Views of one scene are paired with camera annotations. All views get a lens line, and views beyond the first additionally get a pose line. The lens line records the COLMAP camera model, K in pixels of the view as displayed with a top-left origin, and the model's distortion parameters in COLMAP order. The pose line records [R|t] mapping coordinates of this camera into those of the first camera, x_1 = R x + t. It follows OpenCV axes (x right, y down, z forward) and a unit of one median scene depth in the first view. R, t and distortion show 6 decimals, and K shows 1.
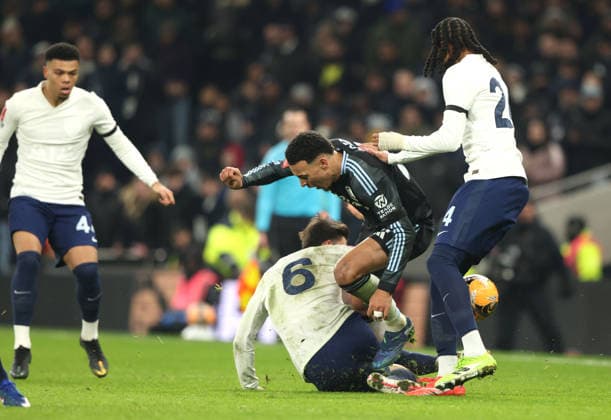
lens RADIAL K [[274.5, 0, 305.6], [0, 274.5, 207.3], [0, 0, 1]] dist [-0.000666, -0.000041]
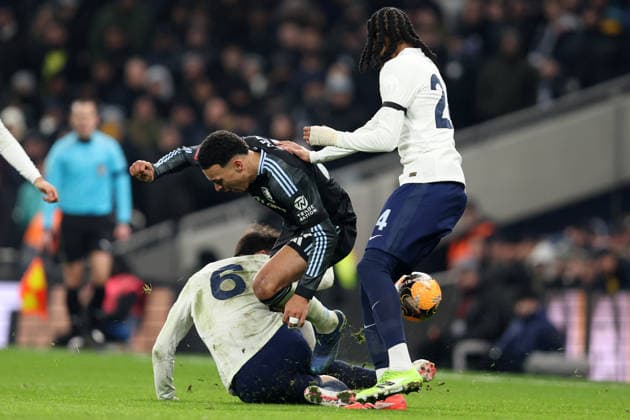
lens RADIAL K [[289.3, 0, 315.0], [0, 289.3, 211.6], [0, 0, 1]] dist [0.022040, -0.000600]
pose [[0.999746, 0.016074, -0.015803, 0.315340], [-0.016038, 0.999868, 0.002433, 0.004618], [0.015840, -0.002179, 0.999872, -0.001541]]
